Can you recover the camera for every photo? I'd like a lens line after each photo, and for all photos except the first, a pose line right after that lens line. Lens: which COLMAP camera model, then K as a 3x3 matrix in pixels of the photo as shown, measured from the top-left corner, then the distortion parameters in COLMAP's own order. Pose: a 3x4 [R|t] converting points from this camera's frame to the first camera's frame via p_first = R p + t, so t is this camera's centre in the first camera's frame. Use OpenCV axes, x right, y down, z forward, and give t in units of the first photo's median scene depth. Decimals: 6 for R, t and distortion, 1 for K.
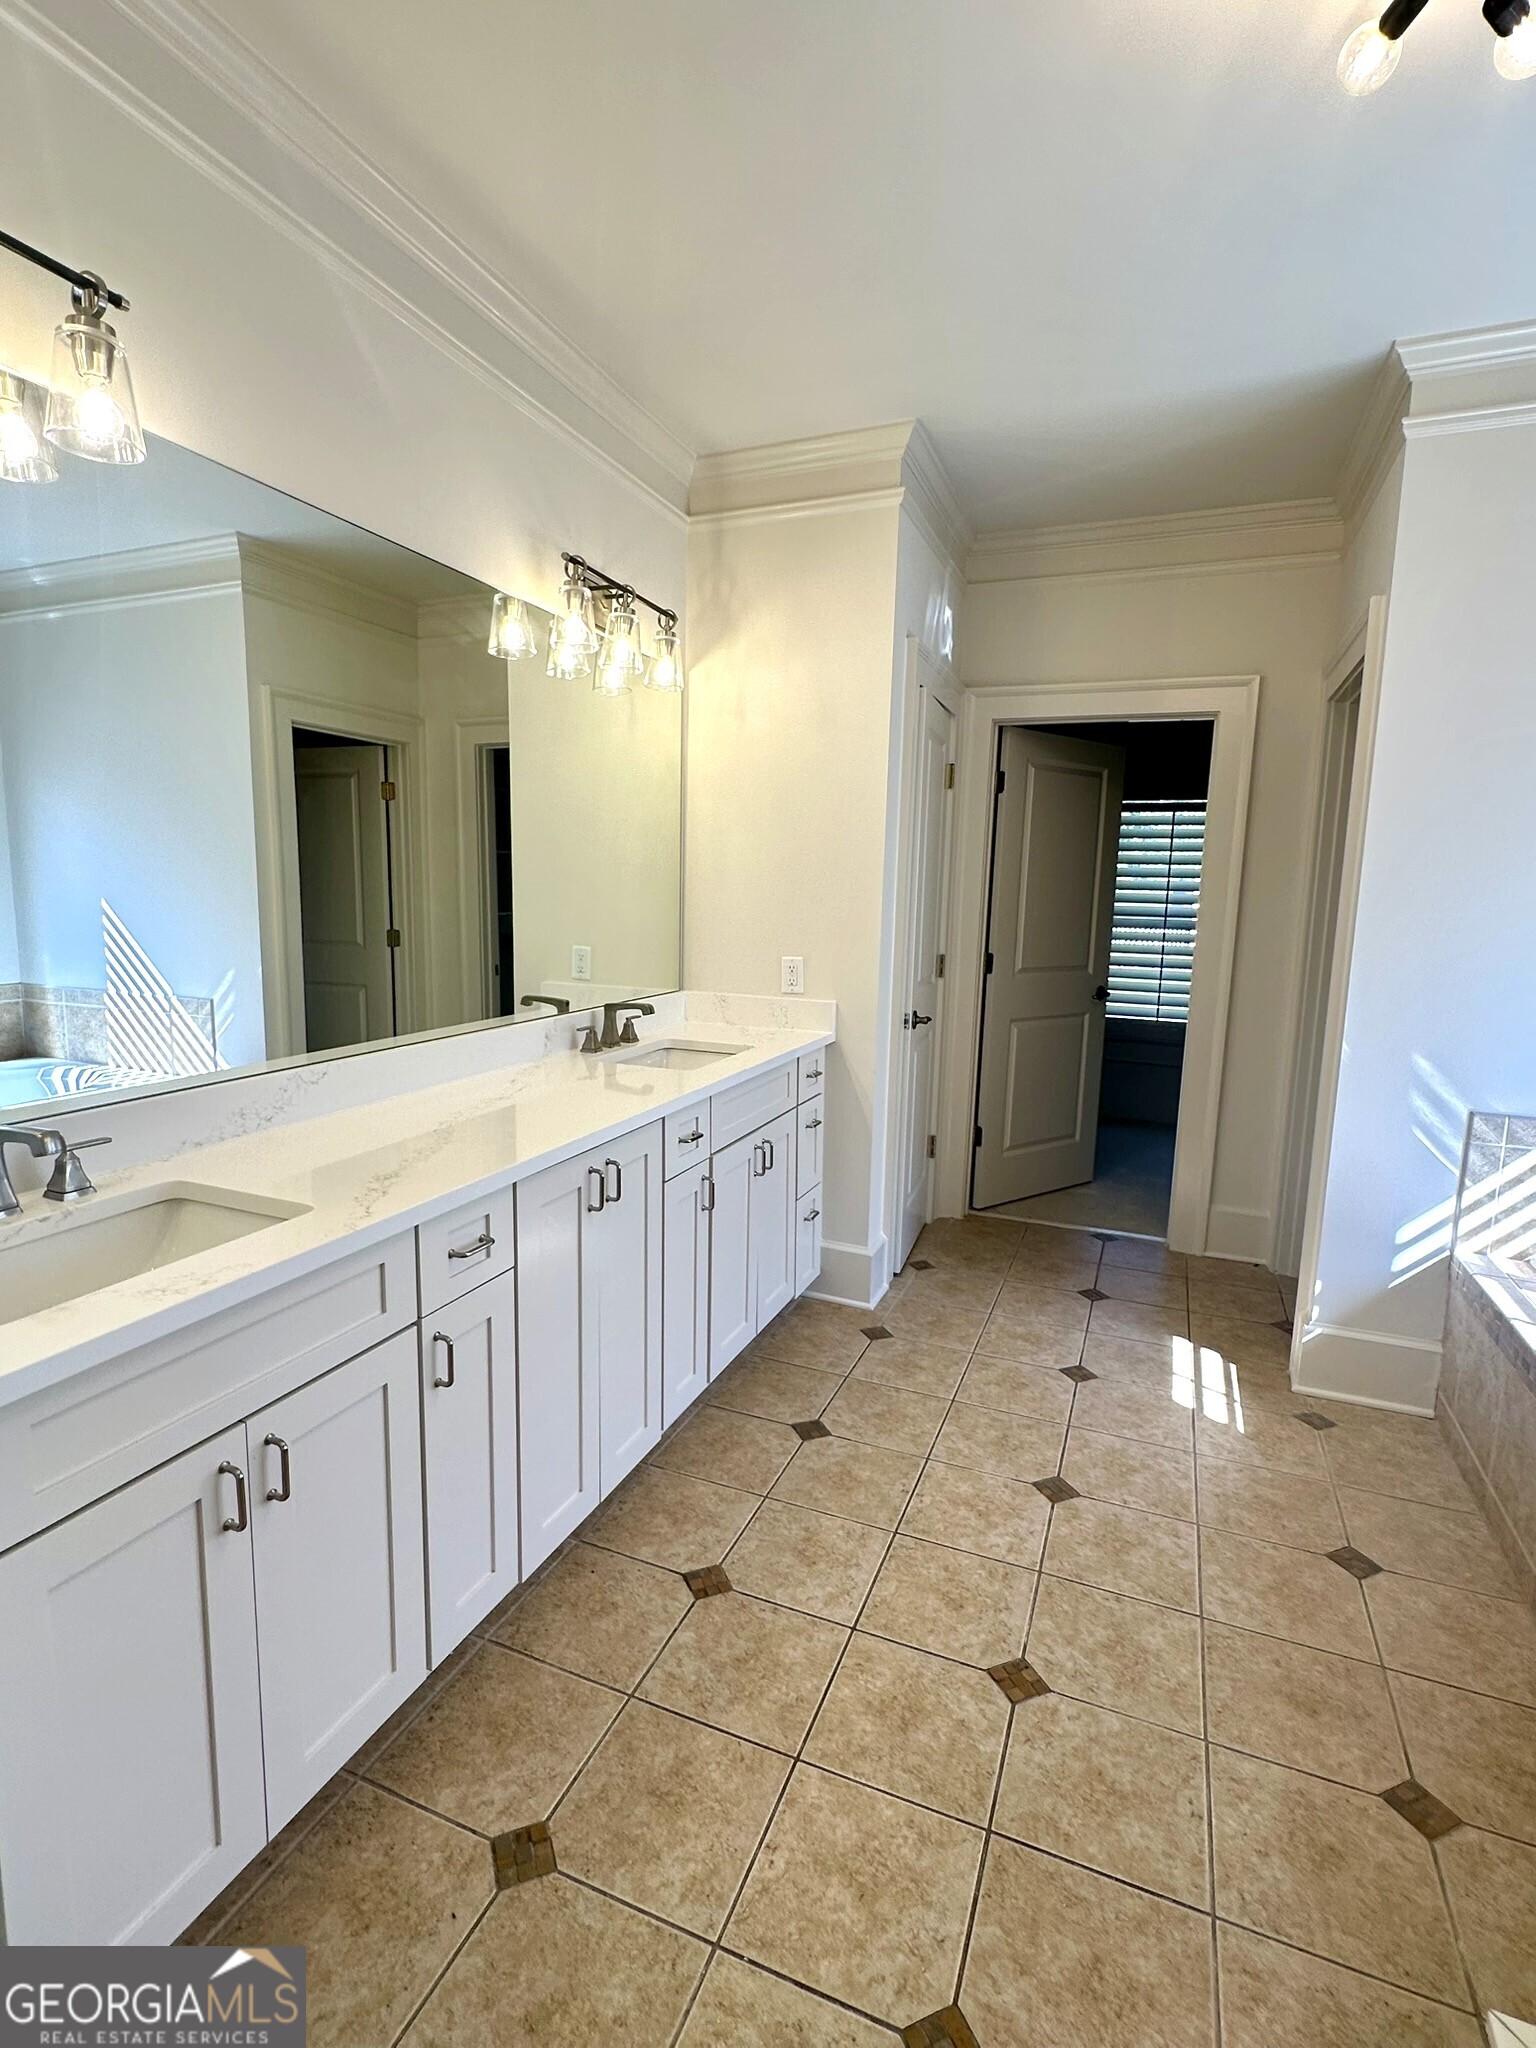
lens RADIAL K [[977.4, 0, 765.6], [0, 977.4, 1024.3], [0, 0, 1]] dist [-0.002945, 0.000515]
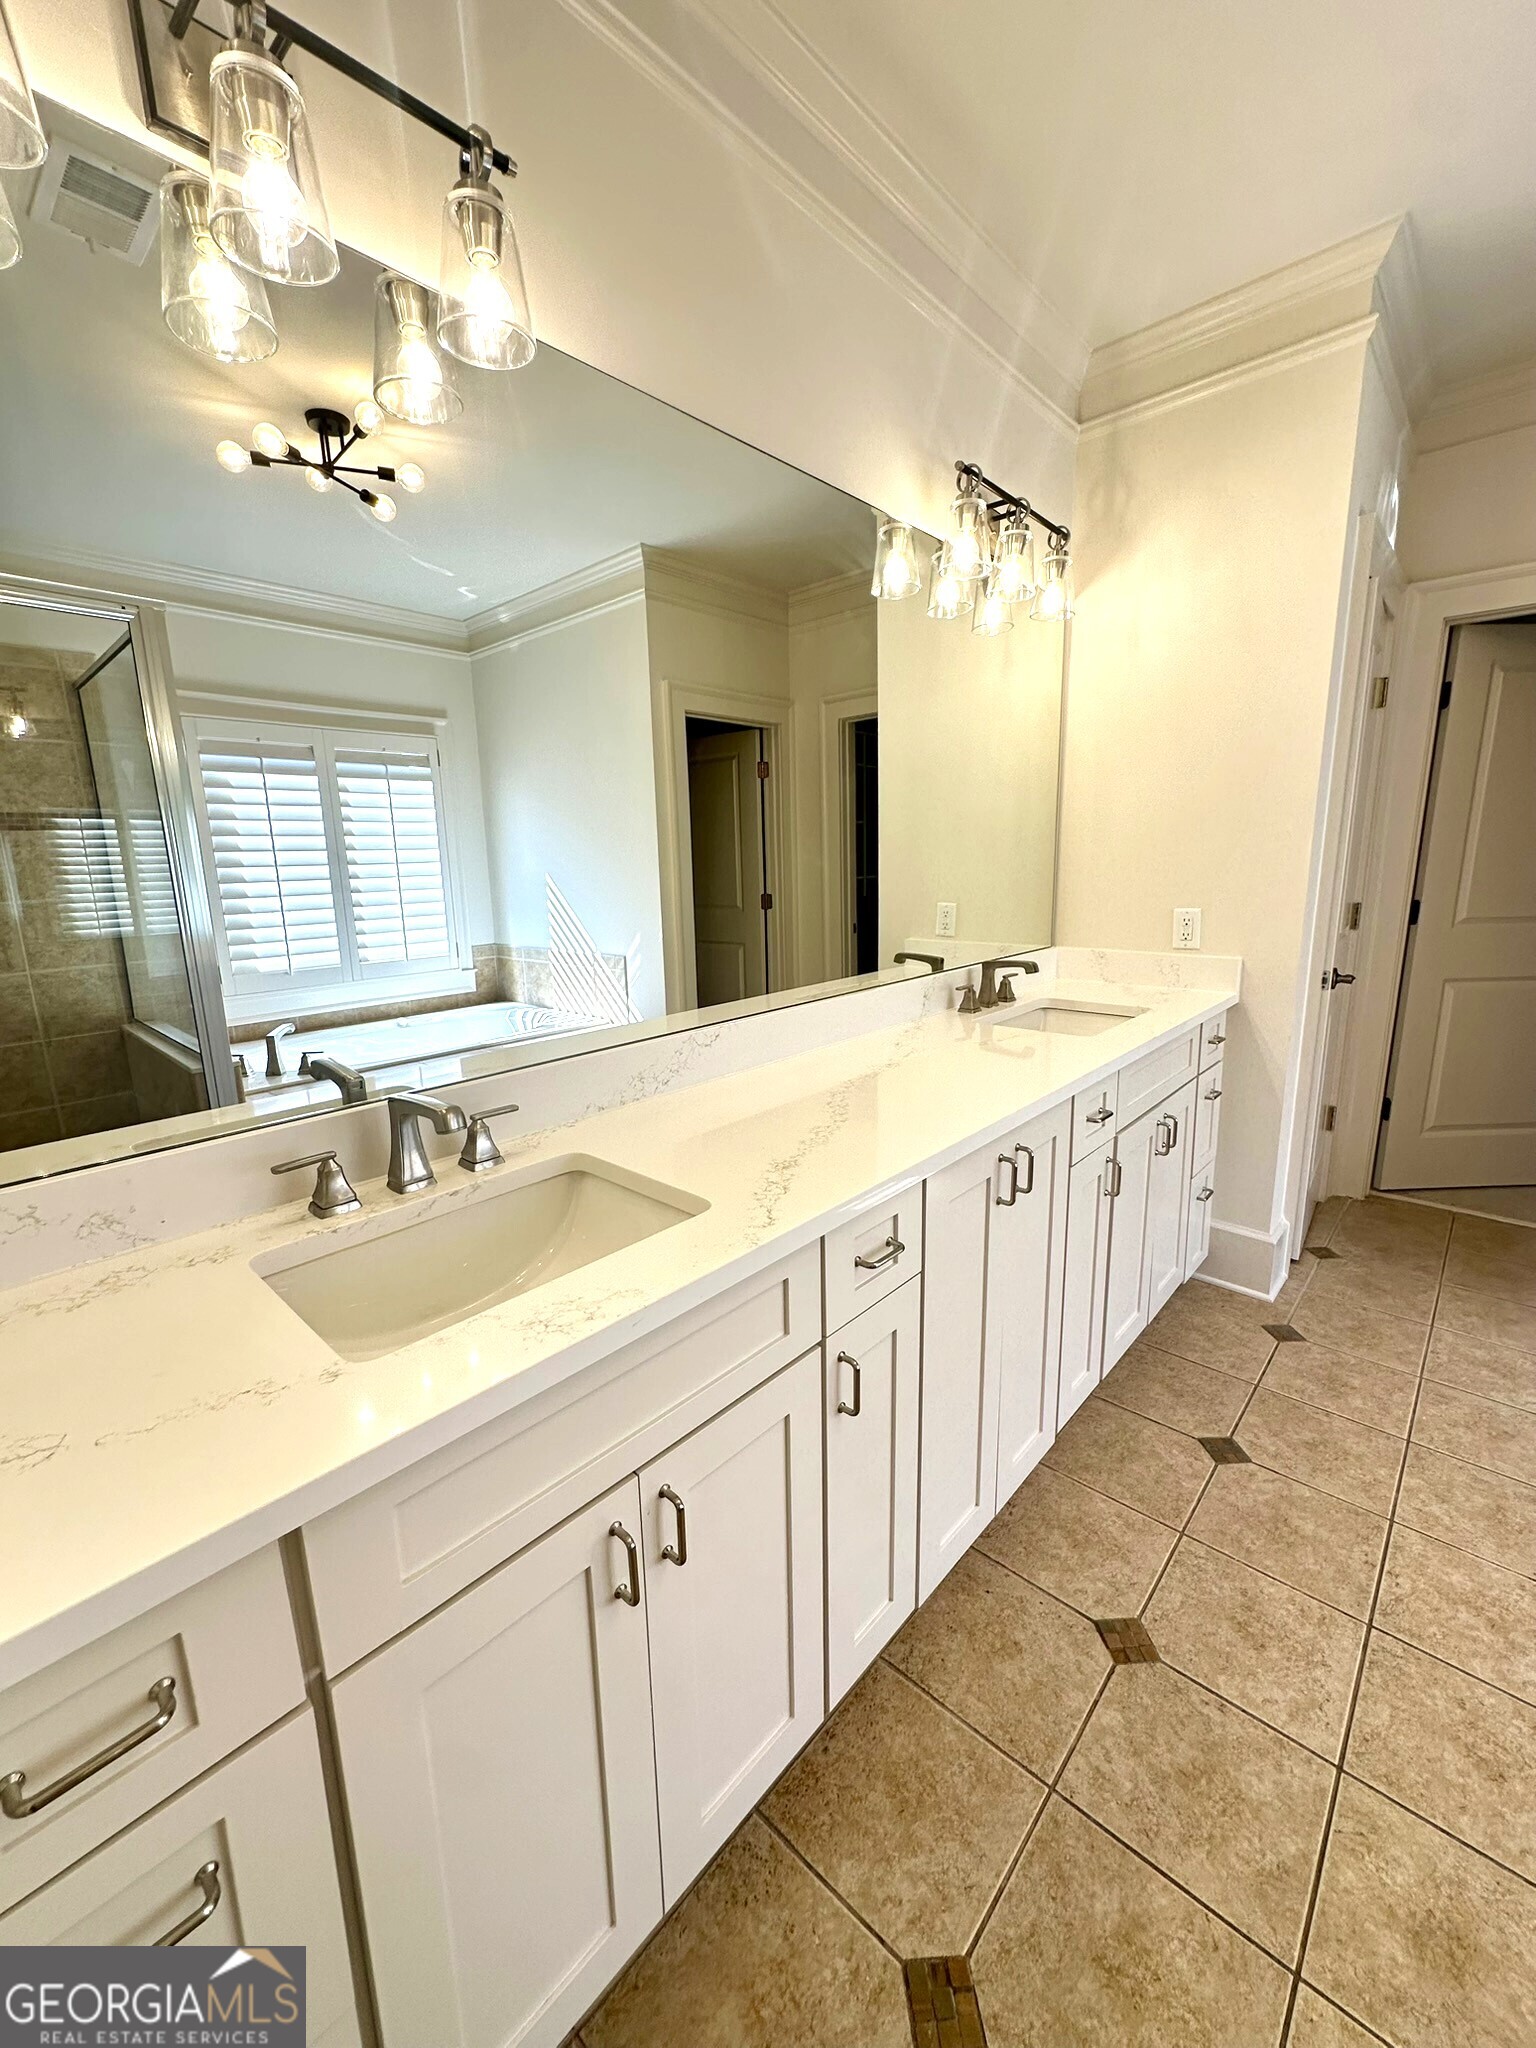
lens RADIAL K [[818.5, 0, 768.0], [0, 818.5, 1024.0], [0, 0, 1]] dist [-0.002045, -0.000123]
pose [[0.938827, 0.025721, -0.343427, -0.095501], [-0.004634, 0.998060, 0.062083, -0.009581], [0.344358, -0.056694, 0.937125, 0.194826]]
